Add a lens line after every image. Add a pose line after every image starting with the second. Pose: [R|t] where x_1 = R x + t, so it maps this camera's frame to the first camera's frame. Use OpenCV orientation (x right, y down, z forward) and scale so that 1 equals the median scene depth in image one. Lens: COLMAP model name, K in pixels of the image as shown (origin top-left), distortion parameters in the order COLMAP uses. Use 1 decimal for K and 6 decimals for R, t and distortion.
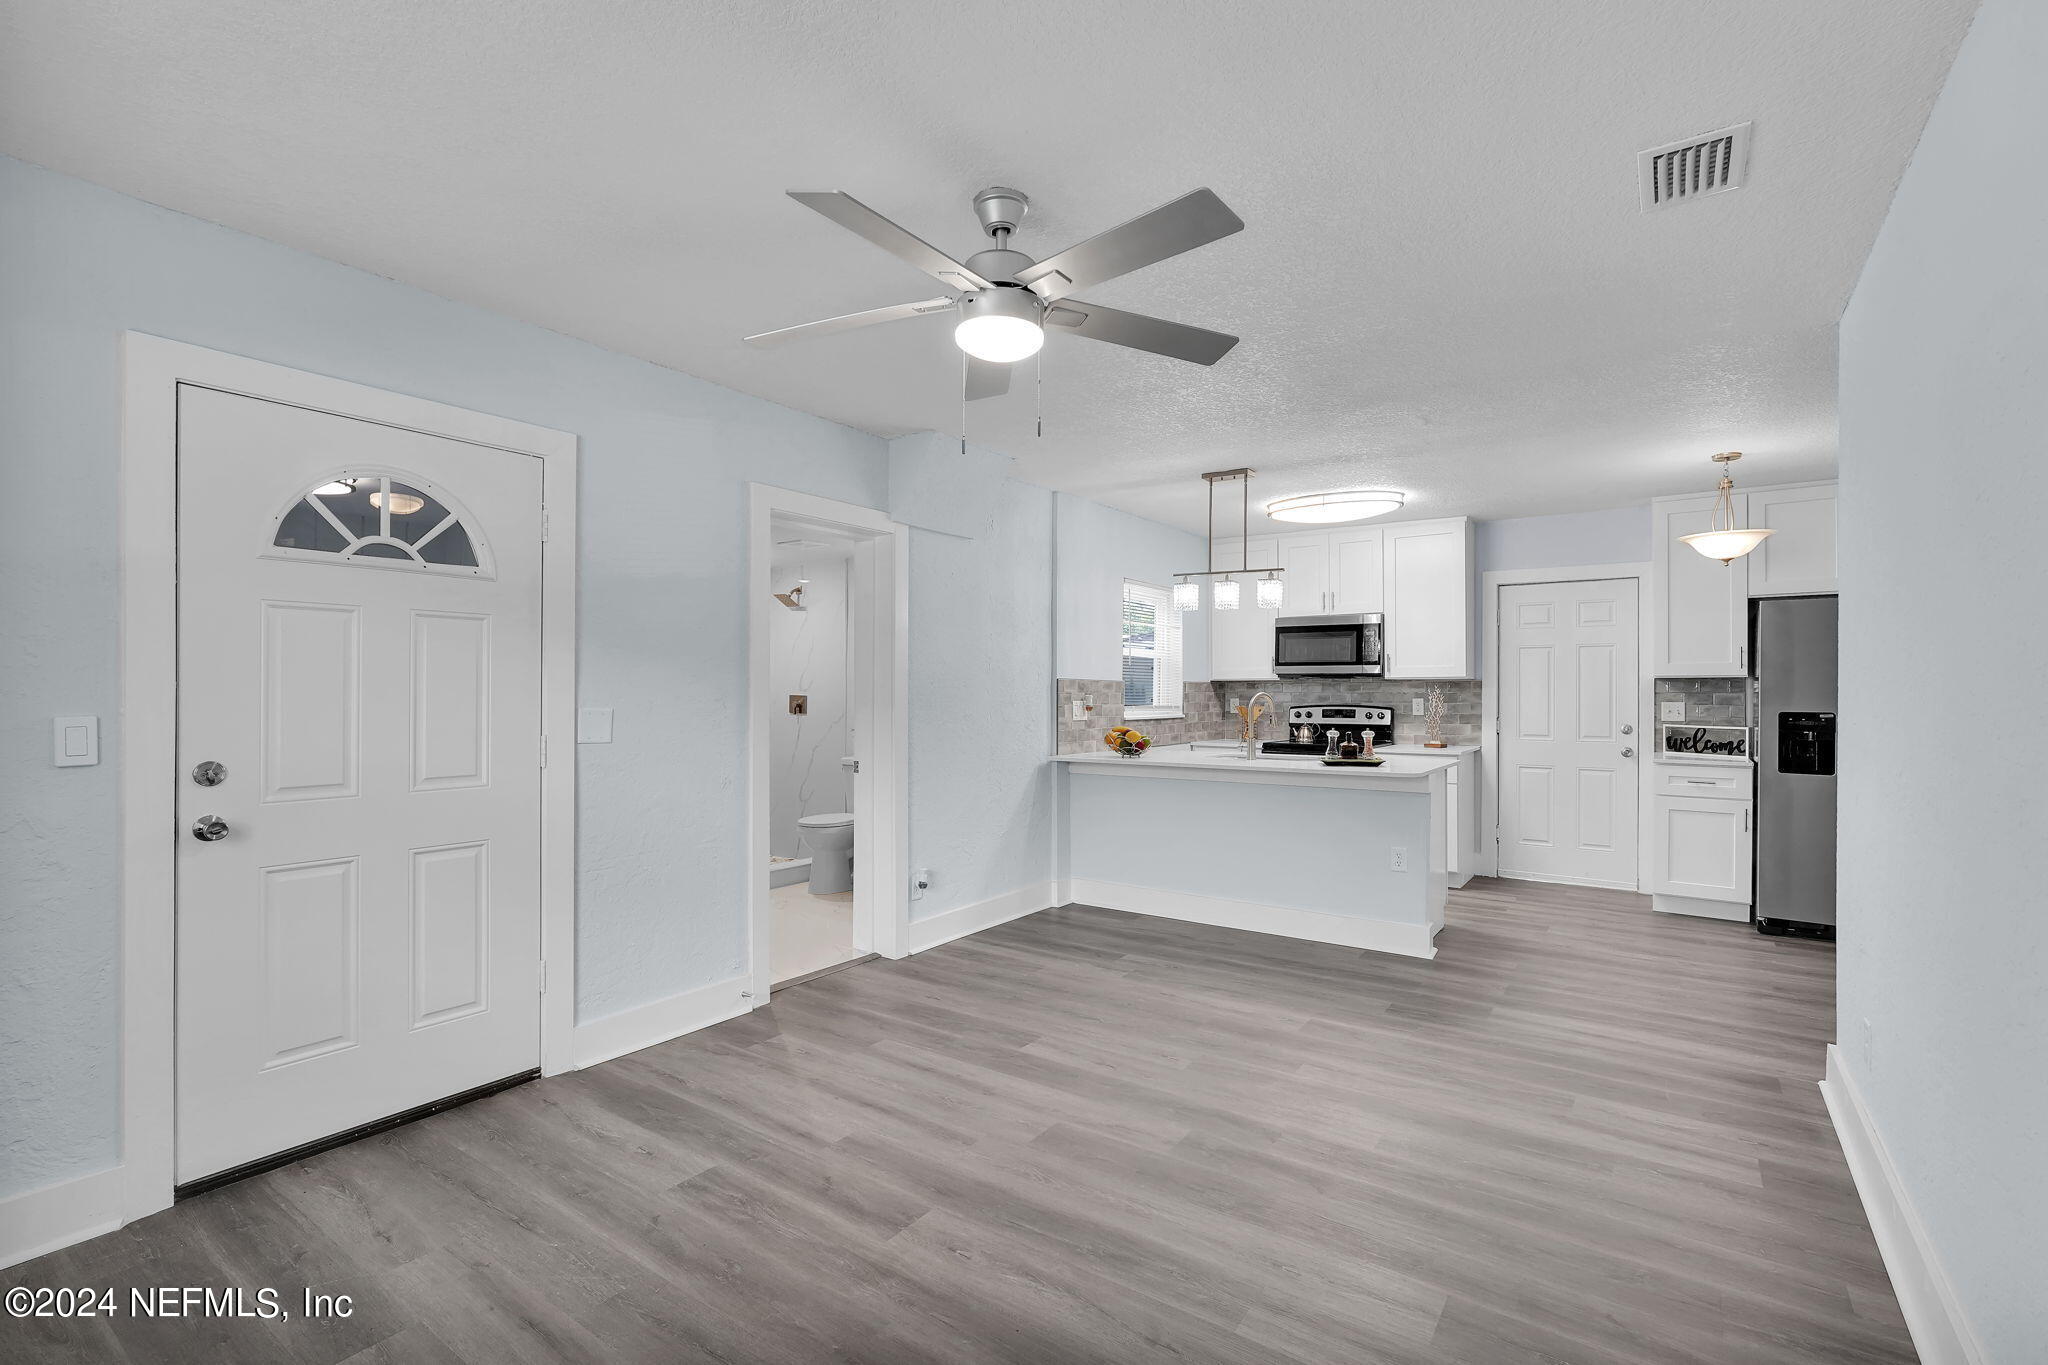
lens RADIAL K [[919.2, 0, 1034.6], [0, 919.2, 689.0], [0, 0, 1]] dist [-0.013581, 0.005749]
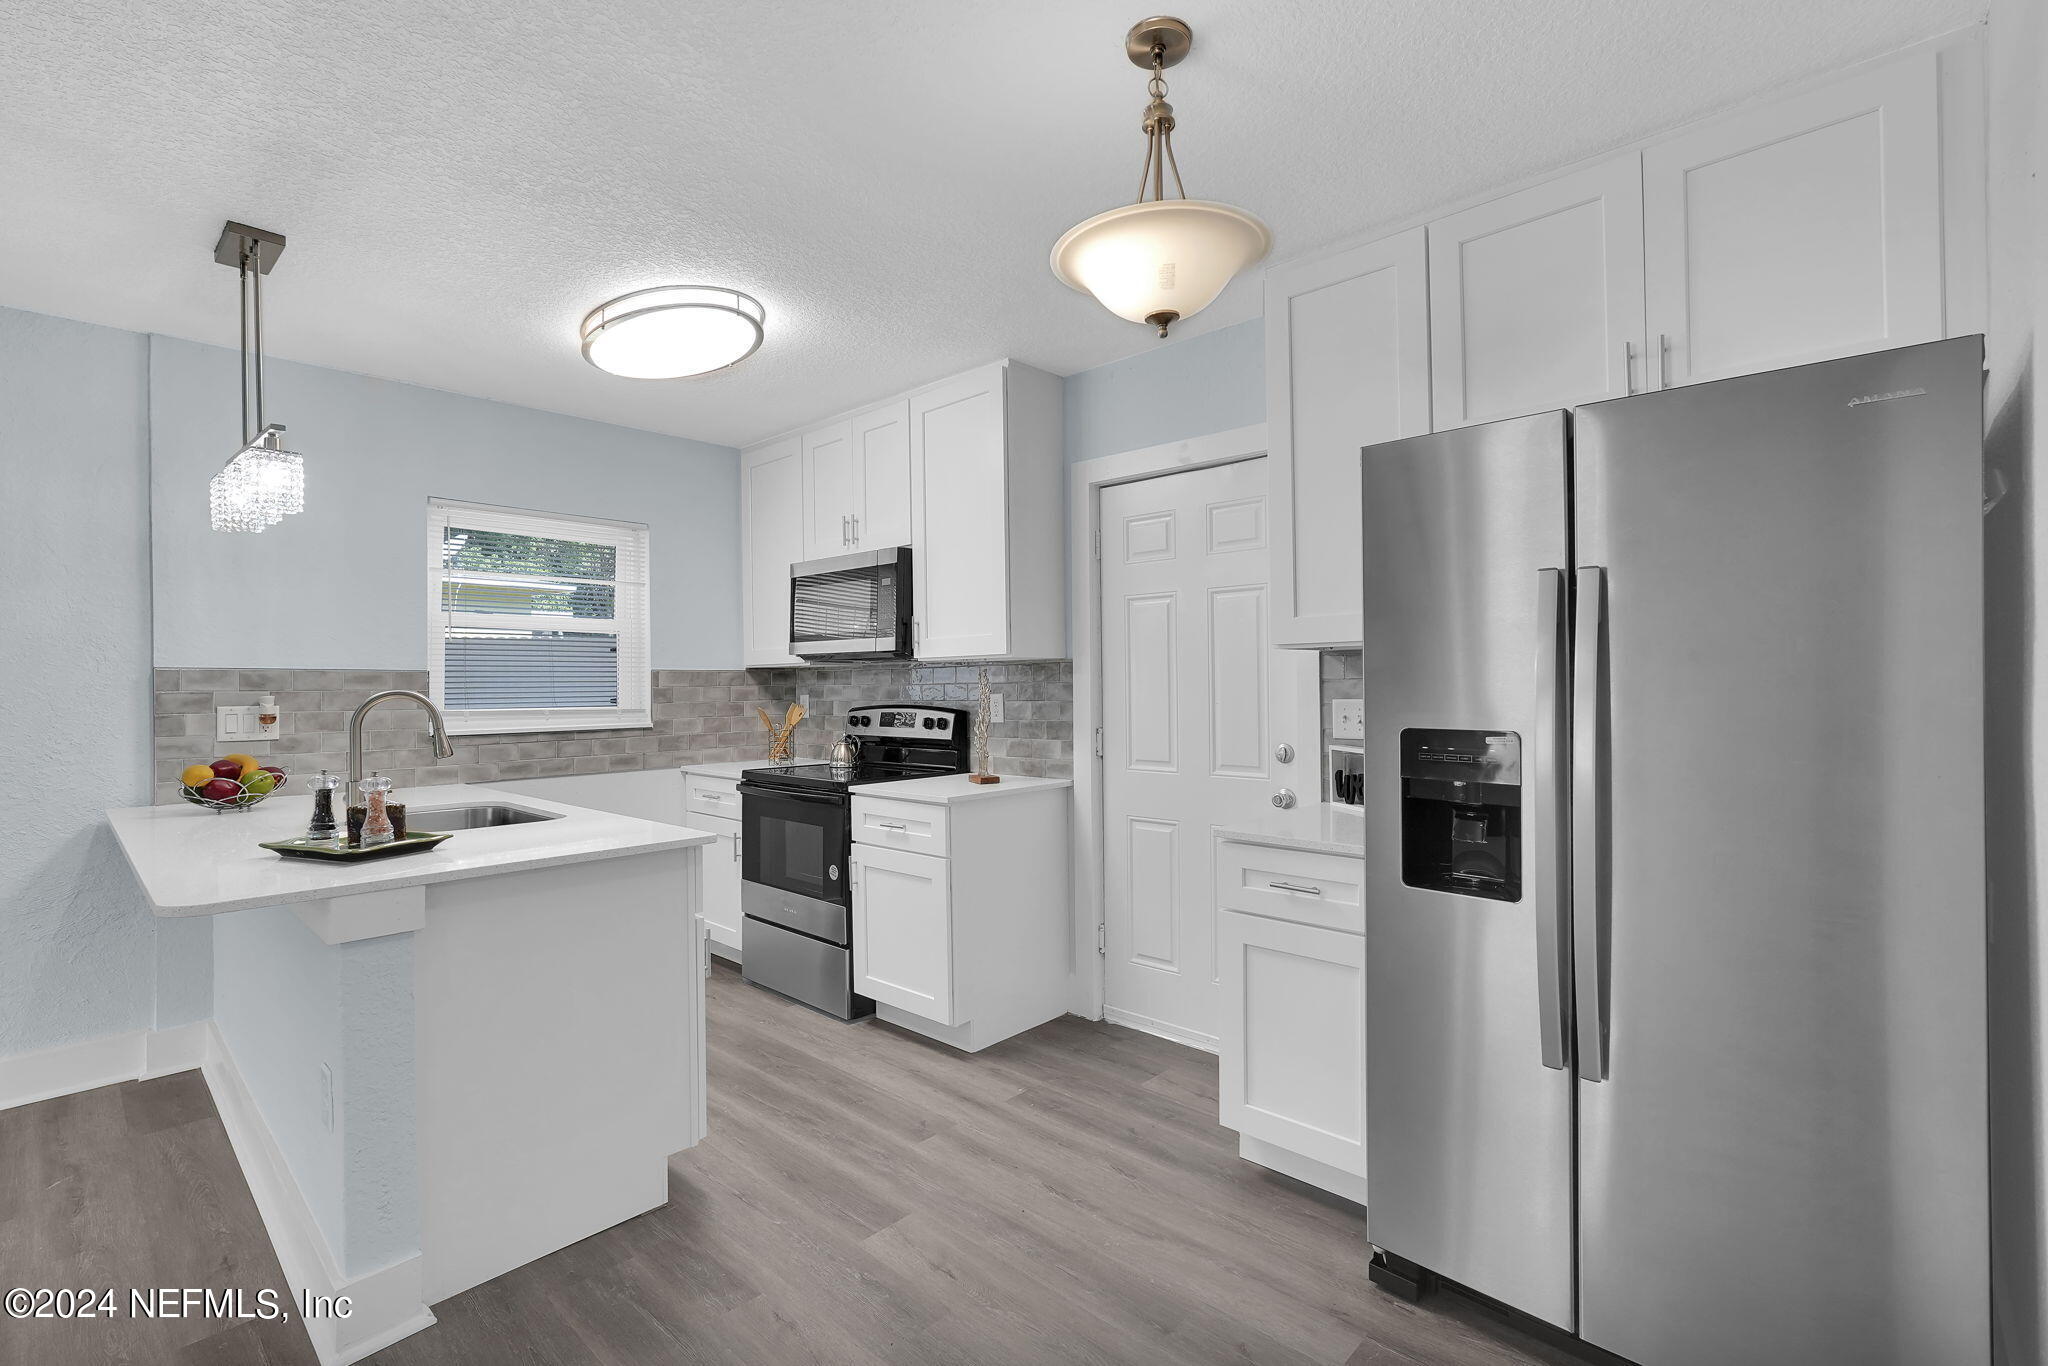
lens RADIAL K [[919.2, 0, 1022.6], [0, 919.2, 681.9], [0, 0, 1]] dist [-0.013581, 0.005749]
pose [[0.989132, -0.011647, -0.146565, 0.633568], [0.011864, 0.999929, 0.000606, 0.003227], [0.146547, -0.002338, 0.989201, 0.525970]]
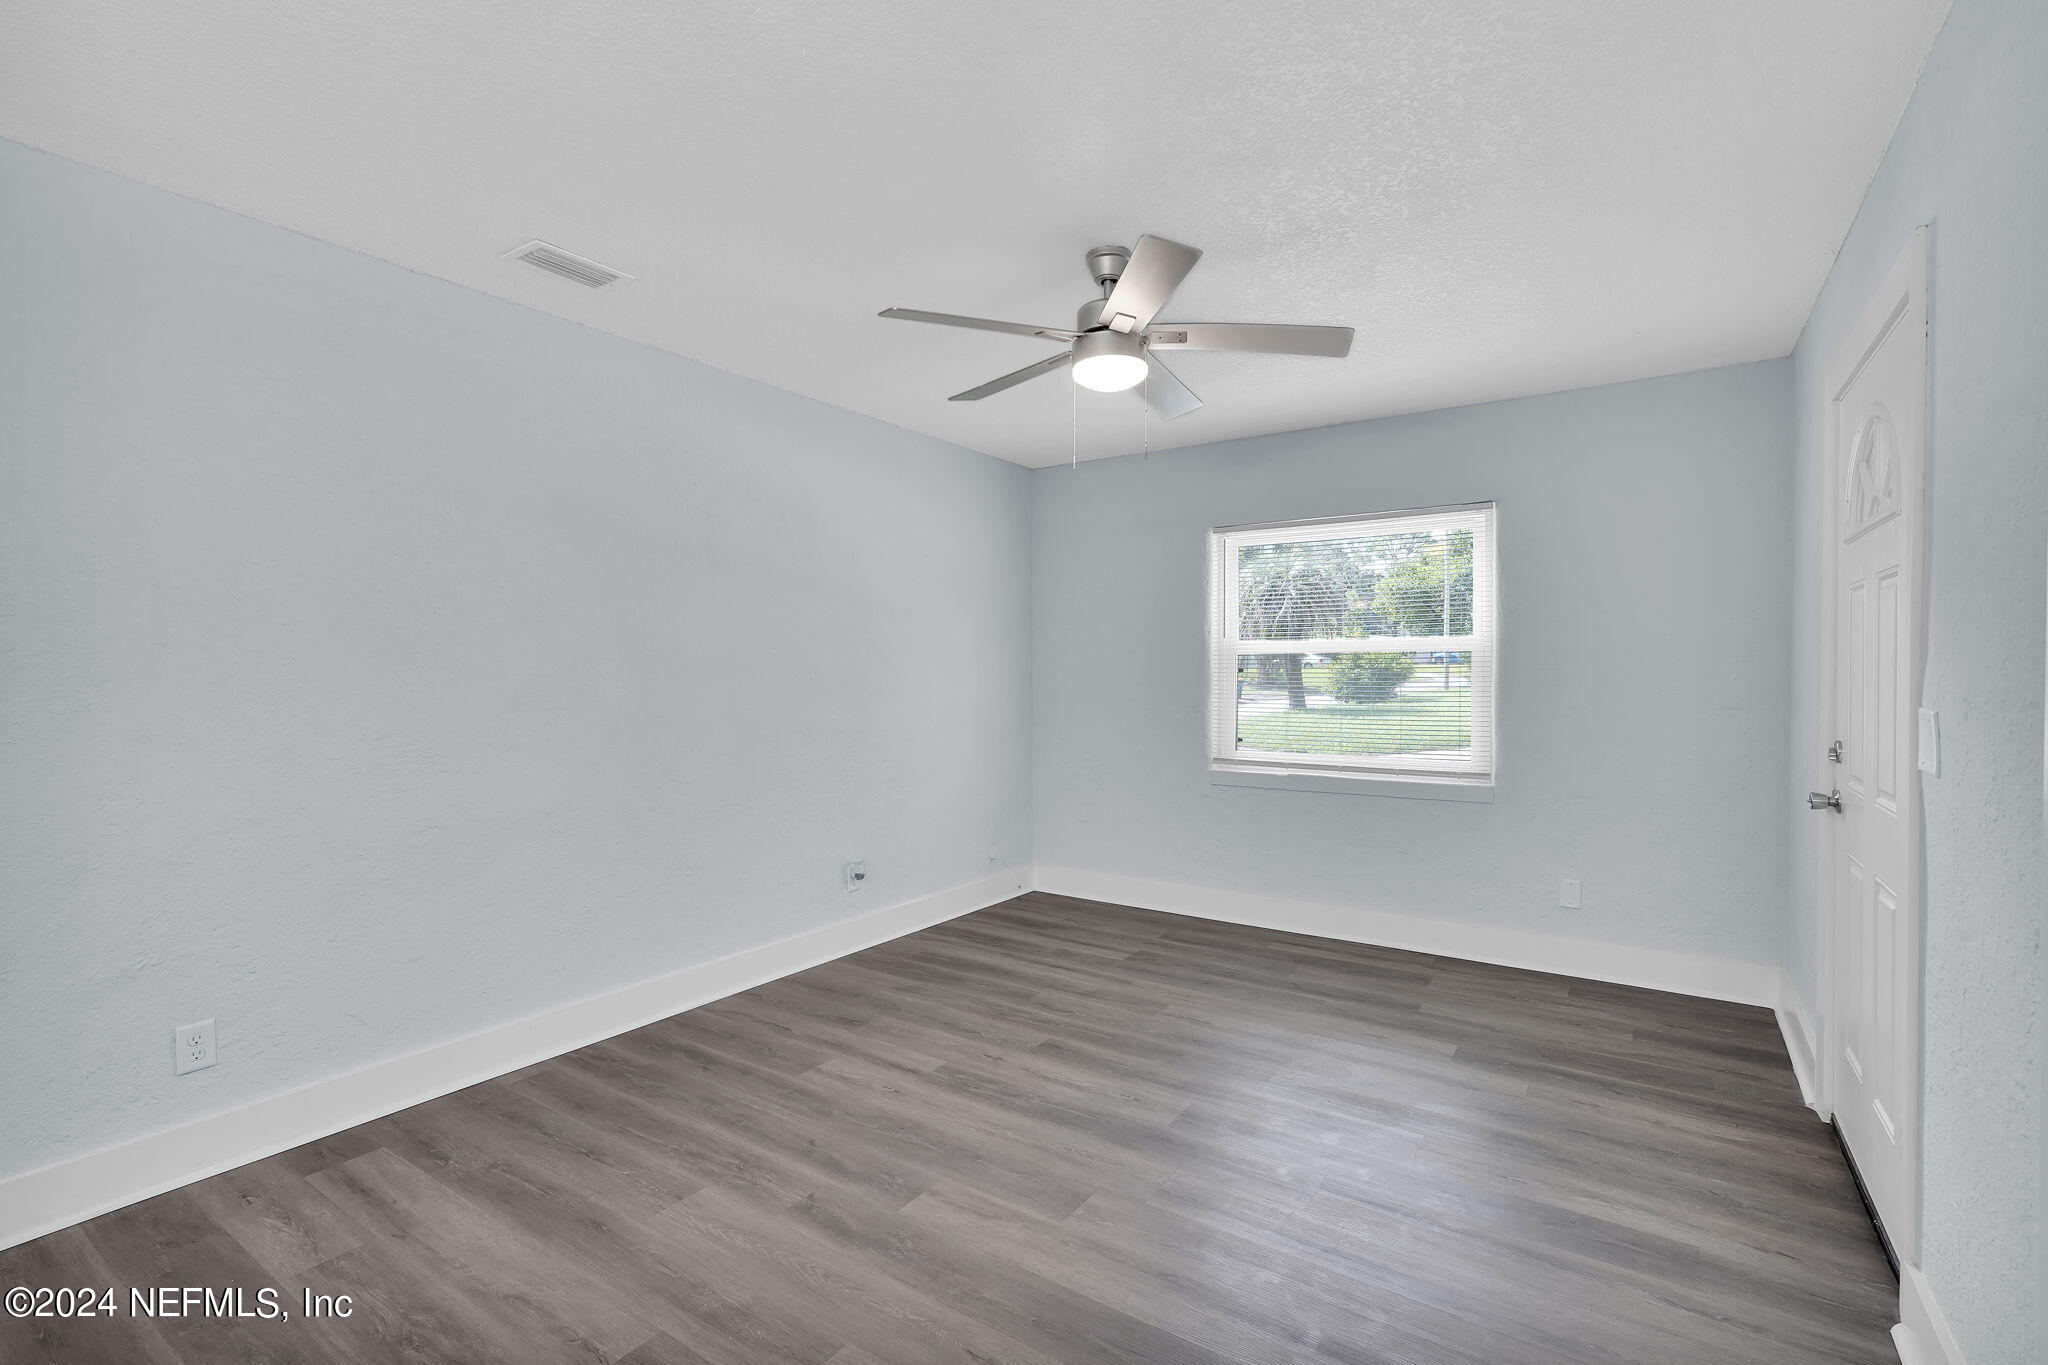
lens RADIAL K [[919.2, 0, 1014.2], [0, 919.2, 678.2], [0, 0, 1]] dist [-0.013581, 0.005749]
pose [[-0.999993, -0.002673, -0.002515, 0.034383], [-0.002685, 0.999986, 0.004474, 0.001102], [0.002503, 0.004481, -0.999987, 0.882464]]
